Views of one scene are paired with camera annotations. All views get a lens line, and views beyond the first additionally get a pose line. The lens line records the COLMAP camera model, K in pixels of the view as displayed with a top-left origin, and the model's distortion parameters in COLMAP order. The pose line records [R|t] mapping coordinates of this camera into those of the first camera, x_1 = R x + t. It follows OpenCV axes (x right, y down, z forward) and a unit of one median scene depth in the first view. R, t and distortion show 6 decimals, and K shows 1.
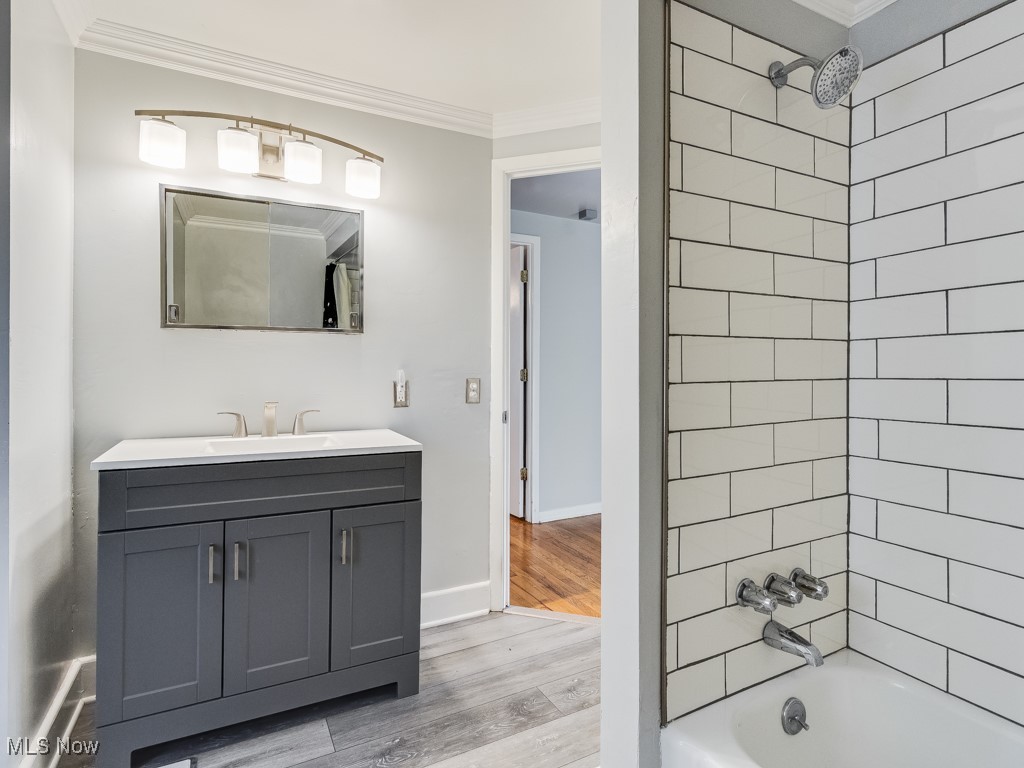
lens RADIAL K [[546.3, 0, 513.3], [0, 546.3, 355.5], [0, 0, 1]] dist [-0.000050, 0.000792]
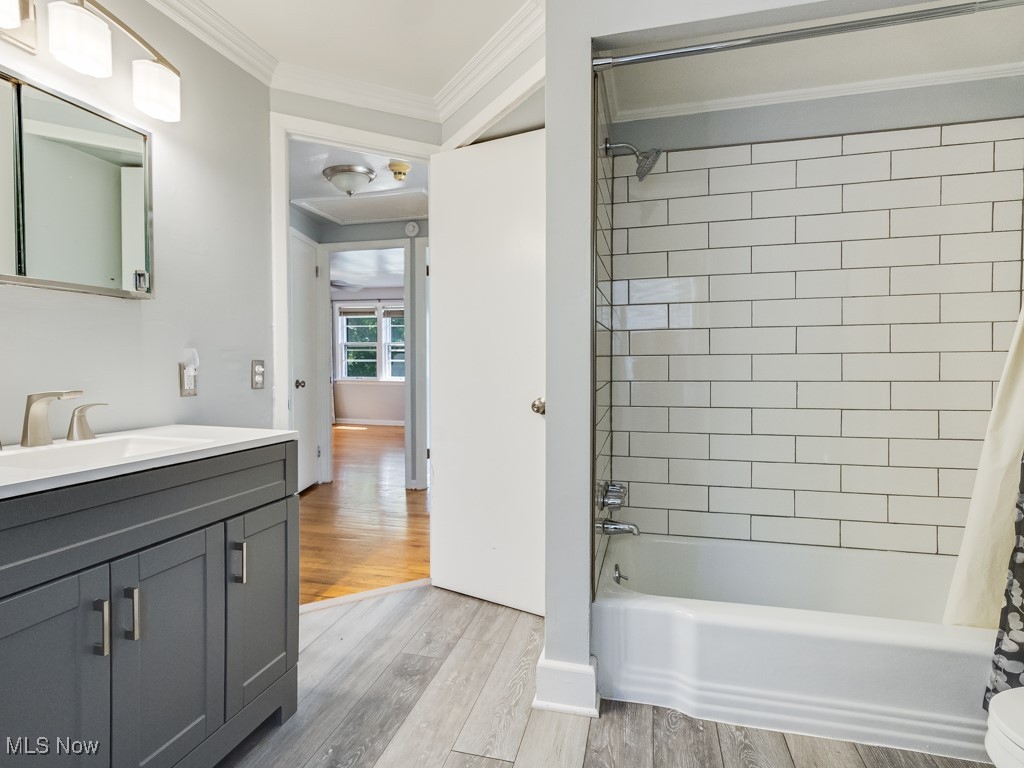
lens RADIAL K [[553.7, 0, 511.1], [0, 553.7, 361.8], [0, 0, 1]] dist [-0.001434, -0.000113]
pose [[0.666381, -0.003844, 0.745601, -0.547069], [-0.014223, 0.999739, 0.017866, 0.027026], [-0.745476, -0.022510, 0.666153, 0.136910]]
